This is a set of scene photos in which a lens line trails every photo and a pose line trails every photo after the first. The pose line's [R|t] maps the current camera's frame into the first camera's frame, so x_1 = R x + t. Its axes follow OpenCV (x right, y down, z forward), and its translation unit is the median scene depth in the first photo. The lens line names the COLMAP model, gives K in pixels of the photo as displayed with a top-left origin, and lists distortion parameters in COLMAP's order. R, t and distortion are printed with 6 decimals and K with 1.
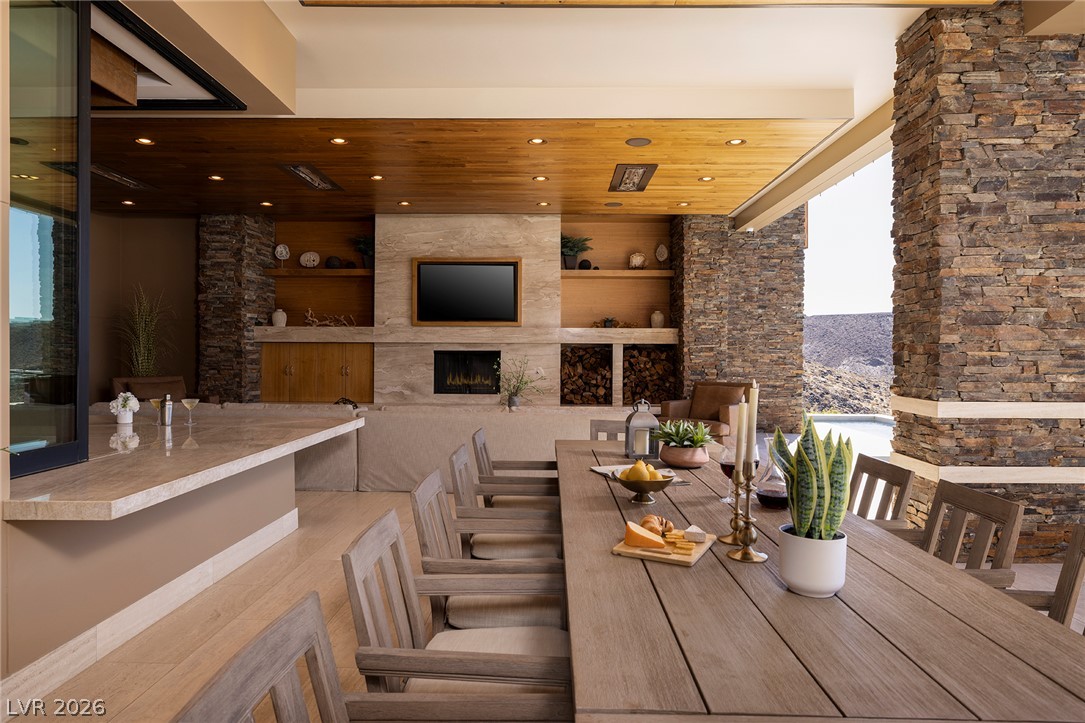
lens RADIAL K [[666.0, 0, 548.6], [0, 666.0, 356.0], [0, 0, 1]] dist [-0.059443, -0.001556]
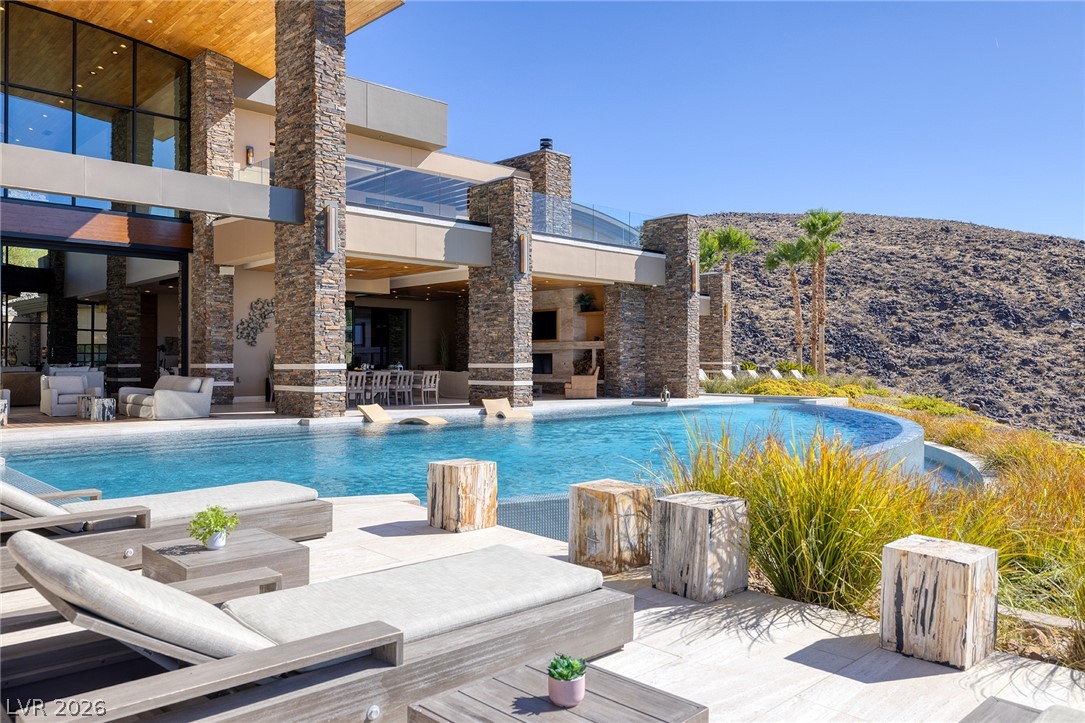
lens RADIAL K [[786.8, 0, 533.1], [0, 786.8, 357.4], [0, 0, 1]] dist [-0.002006, 0.002255]
pose [[0.709635, -0.008019, -0.704524, 1.645831], [0.000437, 0.999940, -0.010941, 0.033683], [0.704570, 0.007456, 0.709596, -0.813583]]
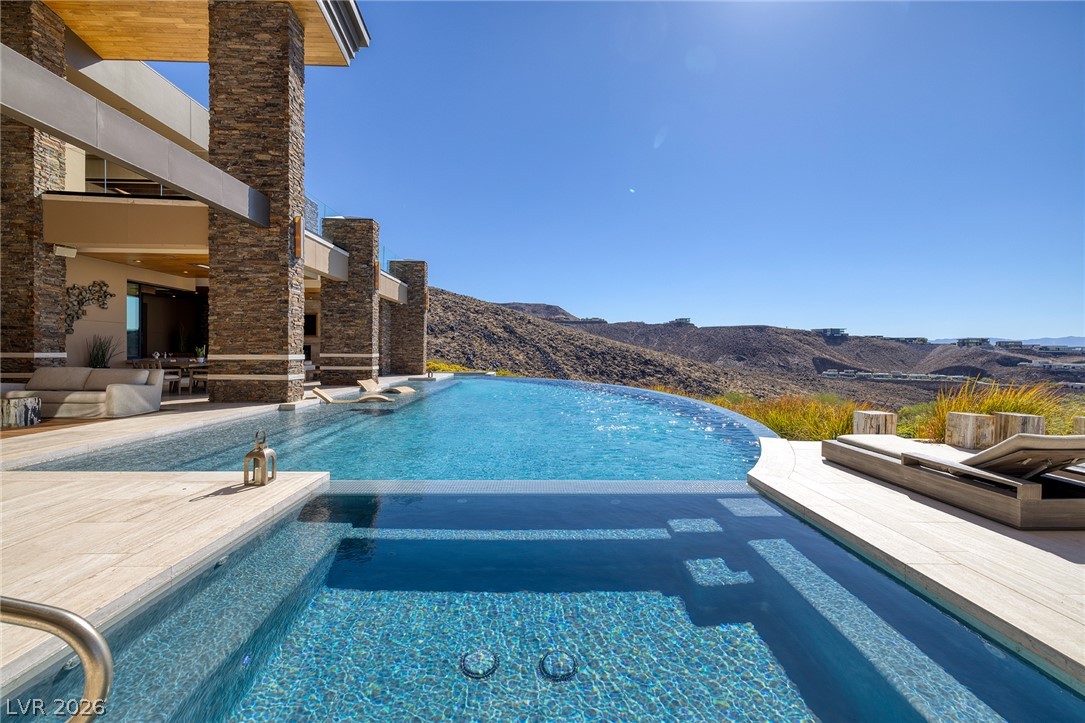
lens RADIAL K [[451.3, 0, 543.4], [0, 451.3, 354.2], [0, 0, 1]] dist [0.003830, 0.000215]
pose [[0.999139, 0.004798, 0.041205, 0.863676], [-0.004870, 0.999987, 0.001639, 0.024596], [-0.041196, -0.001838, 0.999149, -1.021688]]
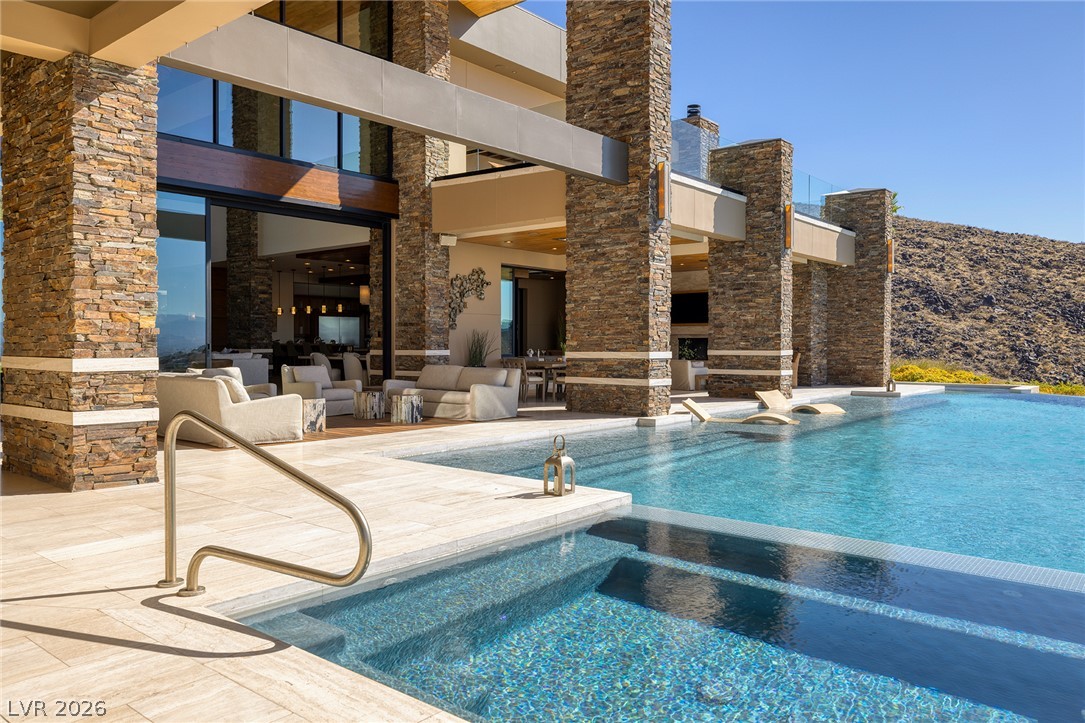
lens RADIAL K [[786.8, 0, 546.0], [0, 786.8, 351.4], [0, 0, 1]] dist [-0.002006, 0.002255]
pose [[0.780307, 0.003672, -0.625386, 0.998354], [-0.001492, 0.999991, 0.004010, 0.024359], [0.625395, -0.002196, 0.780305, -1.098693]]
